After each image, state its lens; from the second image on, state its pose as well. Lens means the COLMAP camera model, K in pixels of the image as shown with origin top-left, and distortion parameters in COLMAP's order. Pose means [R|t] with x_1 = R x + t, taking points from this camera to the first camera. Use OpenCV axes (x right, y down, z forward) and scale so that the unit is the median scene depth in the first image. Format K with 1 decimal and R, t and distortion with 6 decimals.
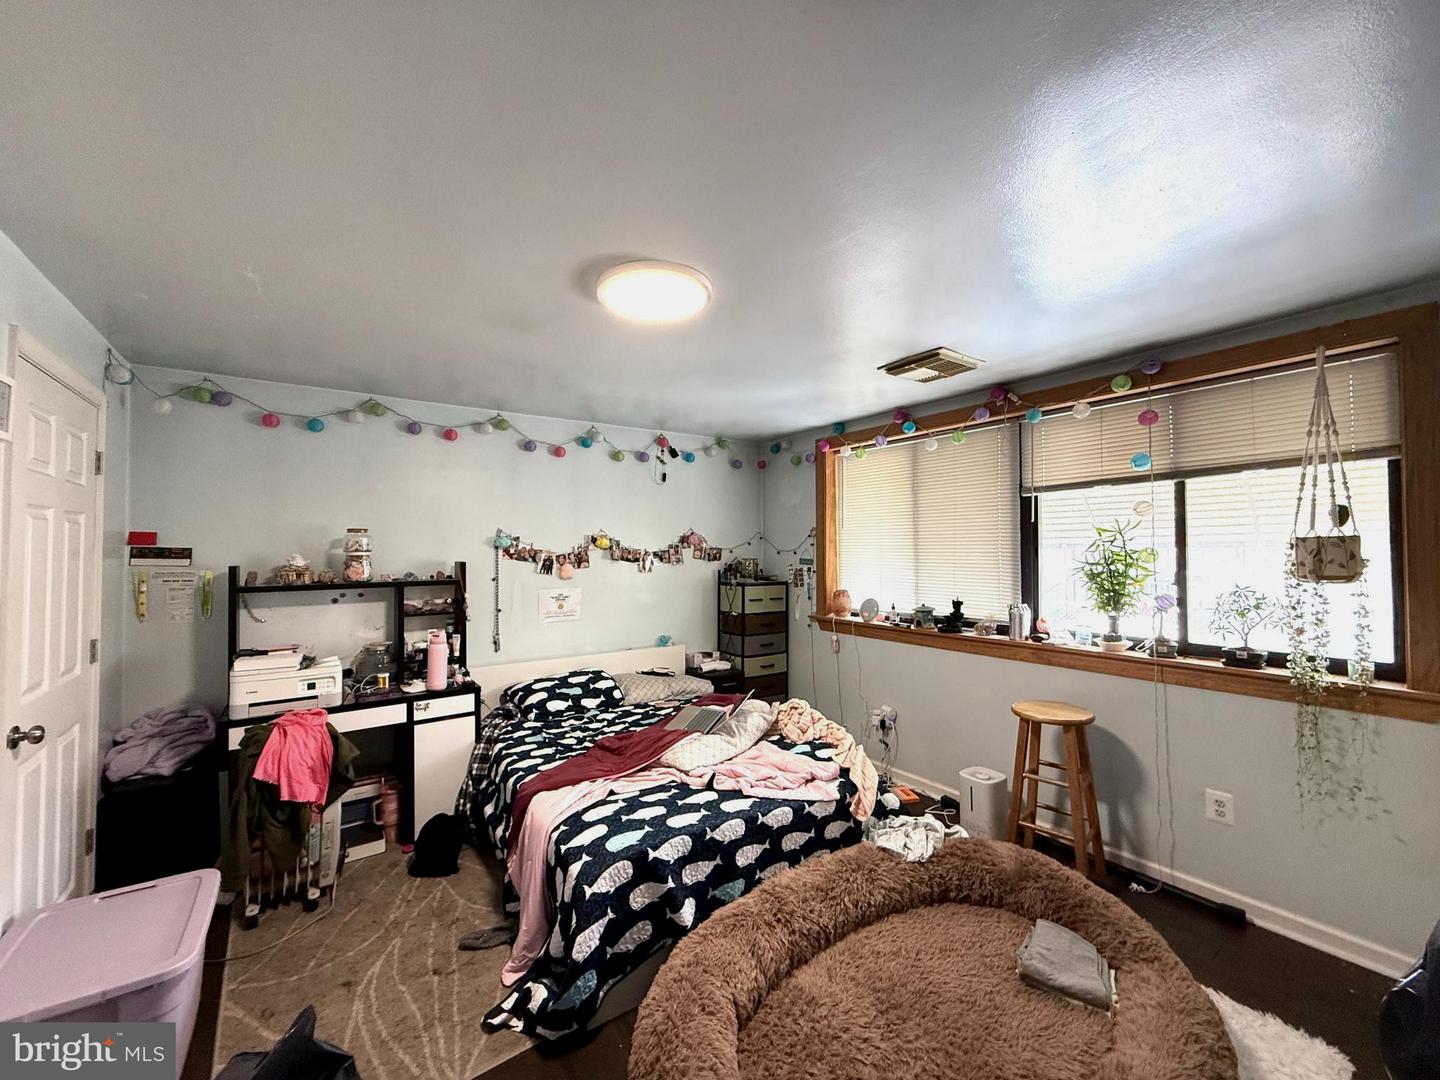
lens RADIAL K [[574.2, 0, 716.4], [0, 574.2, 539.8], [0, 0, 1]] dist [0.000030, 0.000373]
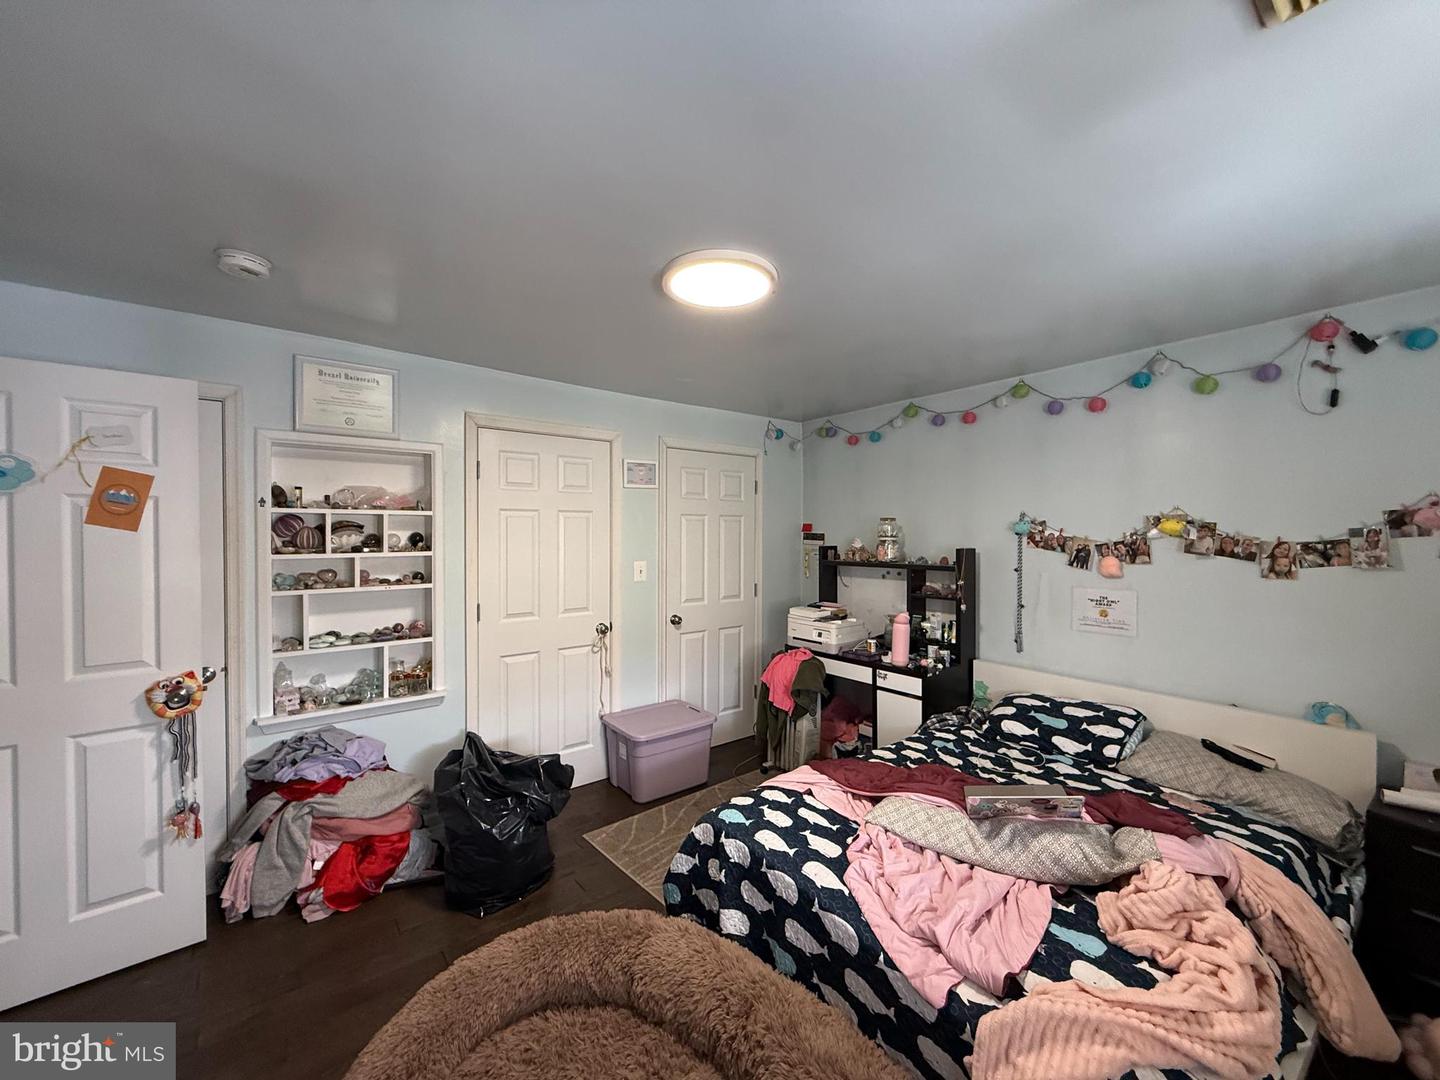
lens RADIAL K [[574.2, 0, 716.4], [0, 574.2, 539.8], [0, 0, 1]] dist [0.000030, 0.000373]
pose [[0.047057, 0.017057, -0.998747, 0.522554], [0.017905, 0.999679, 0.017916, -0.001365], [0.998732, -0.018726, 0.046736, 0.552730]]
